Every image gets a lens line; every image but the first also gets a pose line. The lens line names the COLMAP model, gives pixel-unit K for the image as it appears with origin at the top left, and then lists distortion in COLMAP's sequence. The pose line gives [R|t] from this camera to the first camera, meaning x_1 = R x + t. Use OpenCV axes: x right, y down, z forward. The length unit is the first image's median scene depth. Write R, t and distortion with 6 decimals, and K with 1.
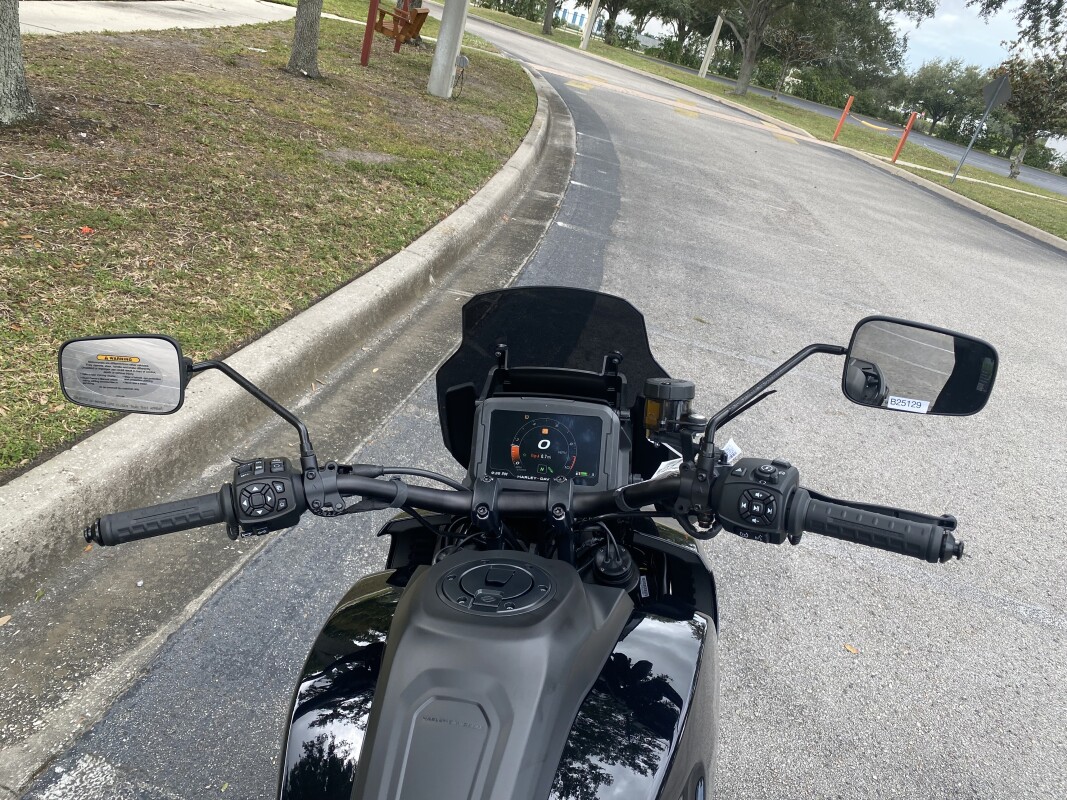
lens RADIAL K [[816.4, 0, 532.8], [0, 816.4, 420.4], [0, 0, 1]] dist [0.058300, -0.087261]
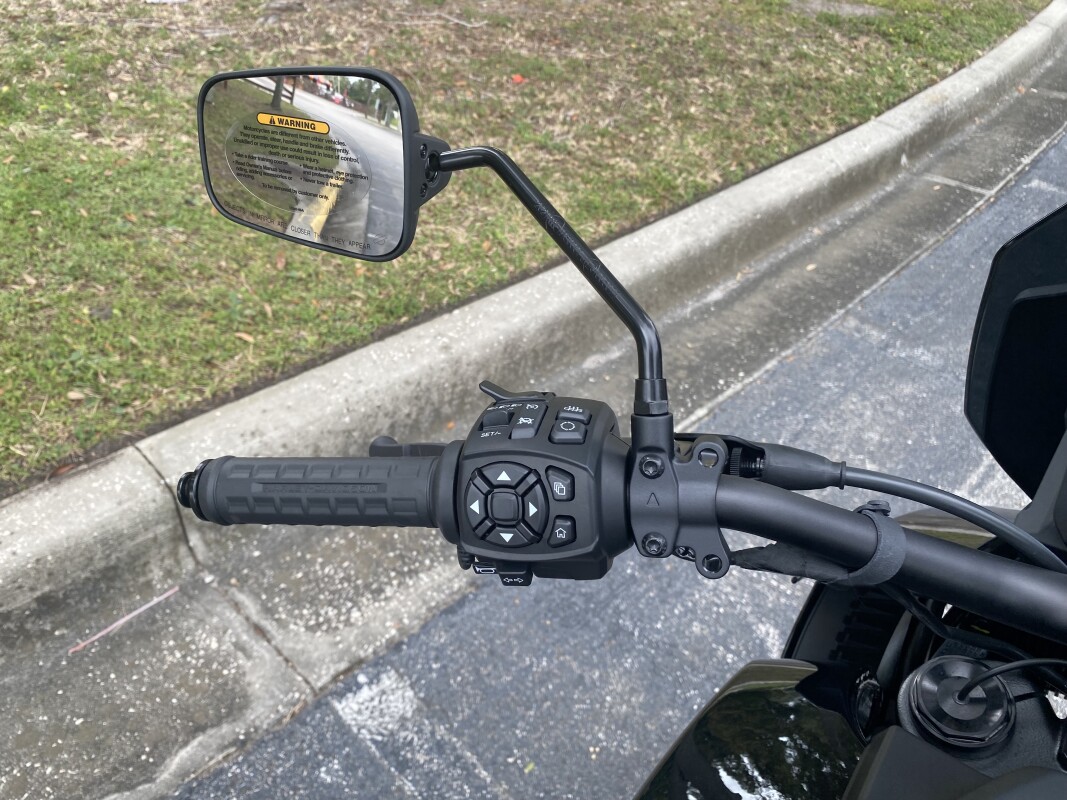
lens RADIAL K [[806.8, 0, 532.5], [0, 806.8, 378.3], [0, 0, 1]] dist [0.001477, 0.004406]
pose [[0.867179, 0.176935, -0.465504, -0.041386], [-0.143321, 0.983878, 0.106976, -0.000993], [0.476927, -0.026051, 0.878557, 0.175788]]
